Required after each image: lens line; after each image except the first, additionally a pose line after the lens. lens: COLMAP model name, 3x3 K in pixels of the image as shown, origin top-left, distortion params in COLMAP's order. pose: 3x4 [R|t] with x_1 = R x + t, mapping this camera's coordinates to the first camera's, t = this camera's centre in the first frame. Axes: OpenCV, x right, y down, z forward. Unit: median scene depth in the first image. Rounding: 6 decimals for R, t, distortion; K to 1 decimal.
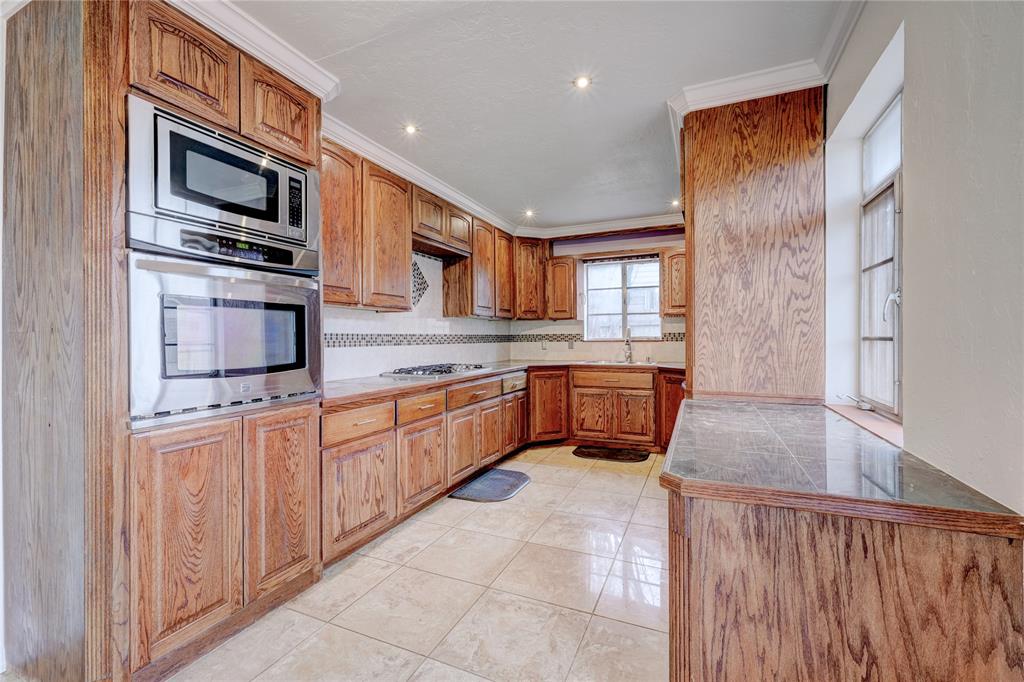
lens RADIAL K [[437.6, 0, 507.6], [0, 437.6, 338.7], [0, 0, 1]] dist [-0.008564, 0.005137]
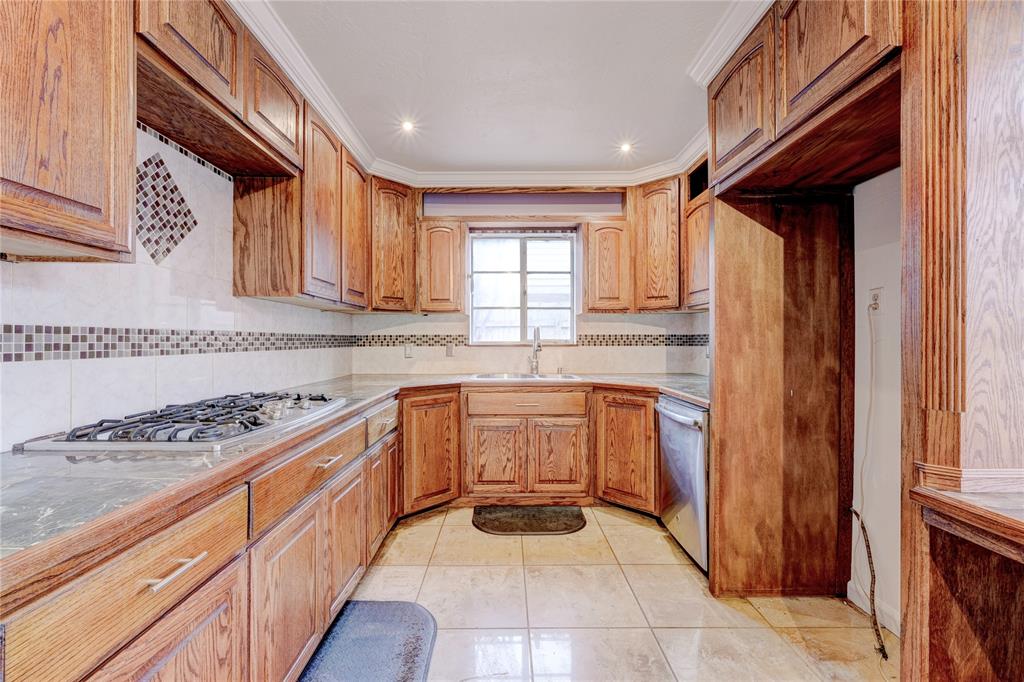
lens RADIAL K [[437.6, 0, 507.6], [0, 437.6, 338.7], [0, 0, 1]] dist [-0.008564, 0.005137]
pose [[0.910535, 0.007765, 0.413359, -0.072609], [-0.004768, 0.999954, -0.008282, 0.000382], [-0.413405, 0.005570, 0.910530, 0.448236]]
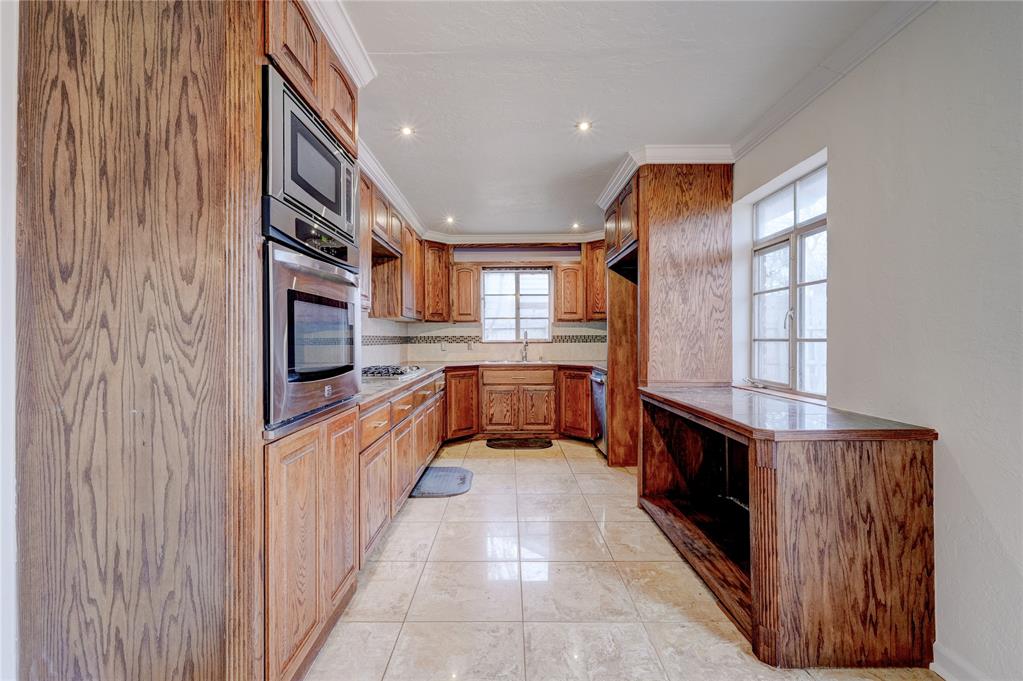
lens RADIAL K [[436.5, 0, 506.5], [0, 436.5, 341.4], [0, 0, 1]] dist [-0.008471, 0.004613]
pose [[0.914492, 0.001121, 0.404603, -0.265819], [-0.001444, 0.999999, 0.000493, 0.002073], [-0.404602, -0.001035, 0.914492, -0.004276]]
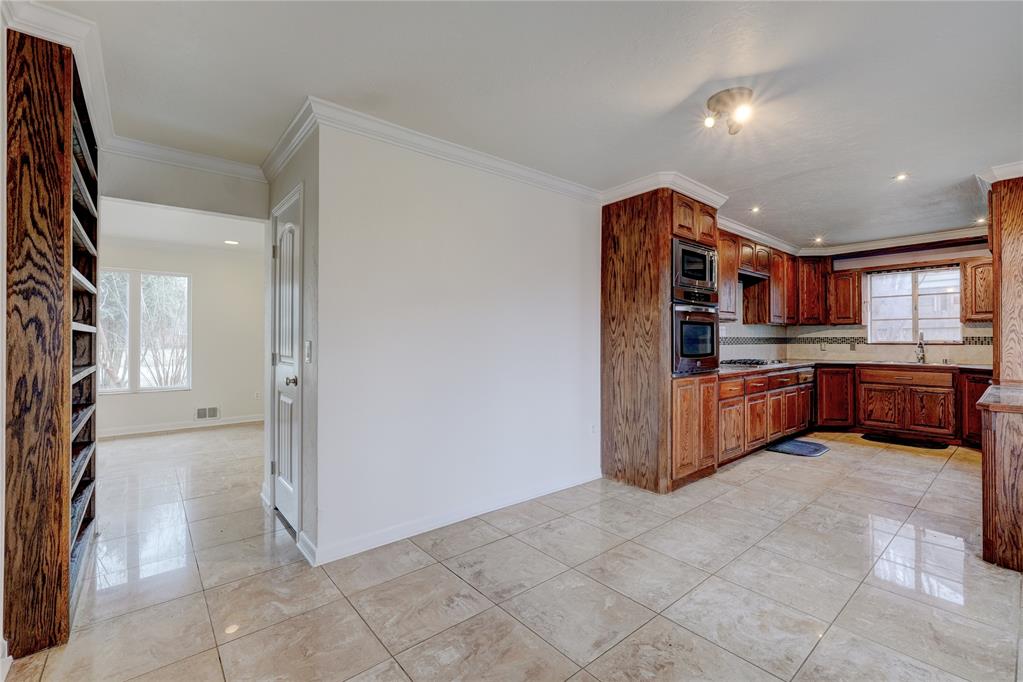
lens RADIAL K [[438.9, 0, 509.1], [0, 438.9, 334.0], [0, 0, 1]] dist [-0.008624, 0.005669]
pose [[0.900146, 0.002879, -0.435580, -0.213800], [-0.008362, 0.999908, -0.010672, 0.000537], [0.435509, 0.013249, 0.900087, -0.533111]]
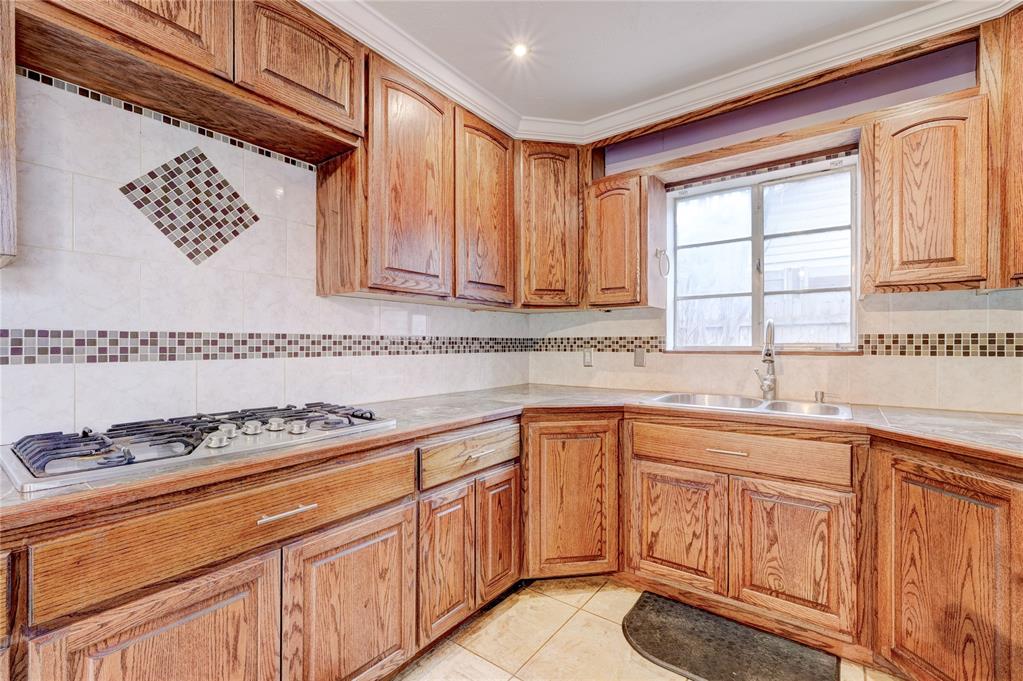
lens RADIAL K [[443.2, 0, 508.4], [0, 443.2, 343.8], [0, 0, 1]] dist [-0.008963, 0.004306]
pose [[0.975781, 0.007822, -0.218609, 0.144161], [-0.008008, 0.999968, 0.000035, -0.002255], [0.218602, 0.001717, 0.975813, 0.622234]]
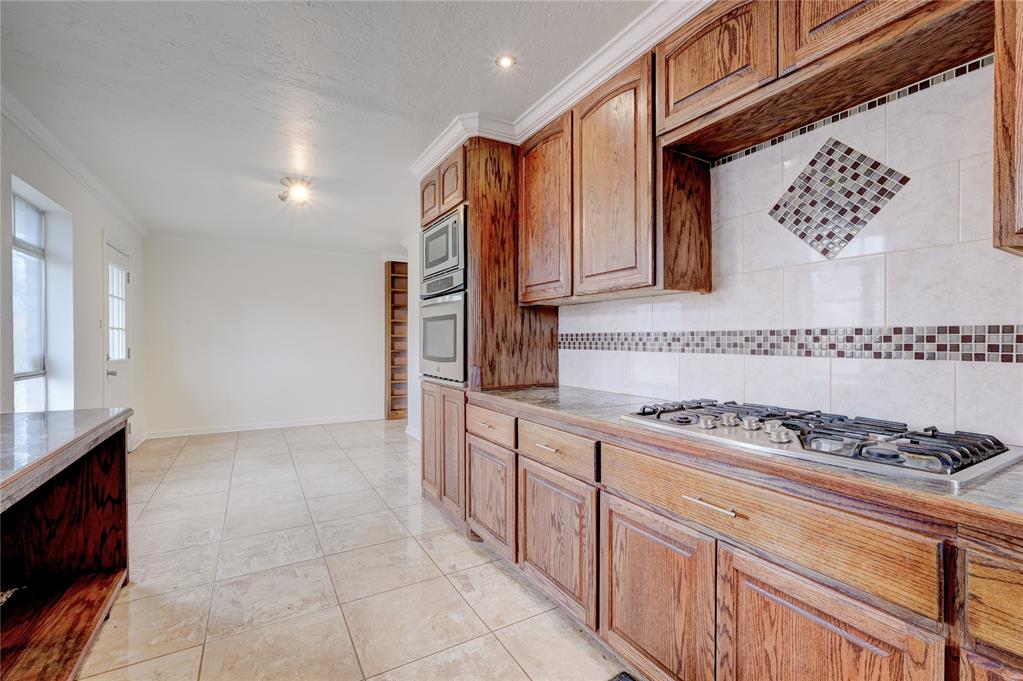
lens RADIAL K [[443.2, 0, 508.4], [0, 443.2, 343.8], [0, 0, 1]] dist [-0.008963, 0.004306]
pose [[-0.583522, 0.012938, -0.811994, 0.255880], [0.001401, 0.999888, 0.014926, -0.003210], [0.812096, 0.007572, -0.583475, 0.927551]]
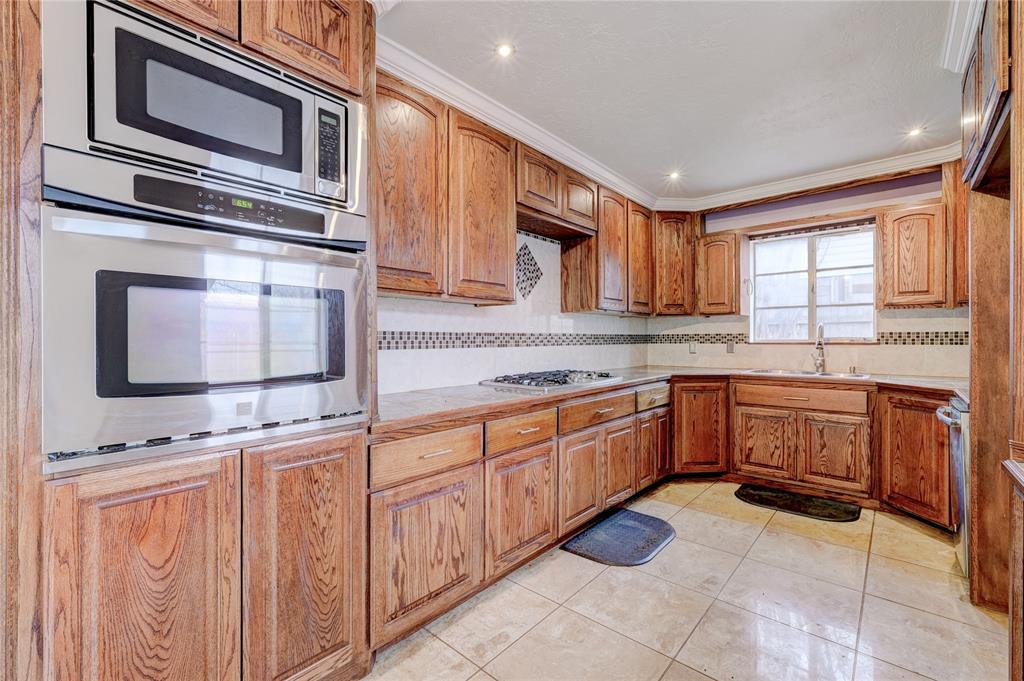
lens RADIAL K [[437.6, 0, 507.6], [0, 437.6, 338.2], [0, 0, 1]] dist [-0.008564, 0.005137]
pose [[0.954089, 0.005019, -0.299482, 0.001617], [-0.005439, 0.999985, -0.000569, -0.000381], [0.299475, 0.002172, 0.954102, 0.198158]]
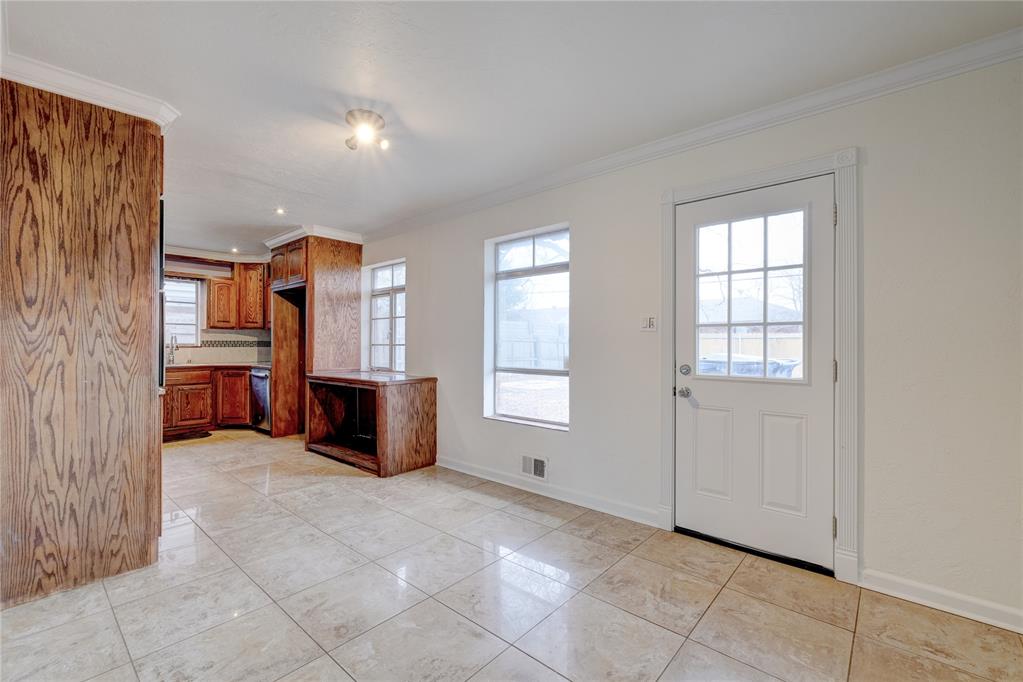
lens RADIAL K [[436.5, 0, 506.5], [0, 436.5, 341.9], [0, 0, 1]] dist [-0.008471, 0.004613]
pose [[0.295979, 0.013350, 0.955101, -0.717436], [-0.001516, 0.999908, -0.013507, 0.007582], [-0.955193, 0.002549, 0.295972, -0.275294]]
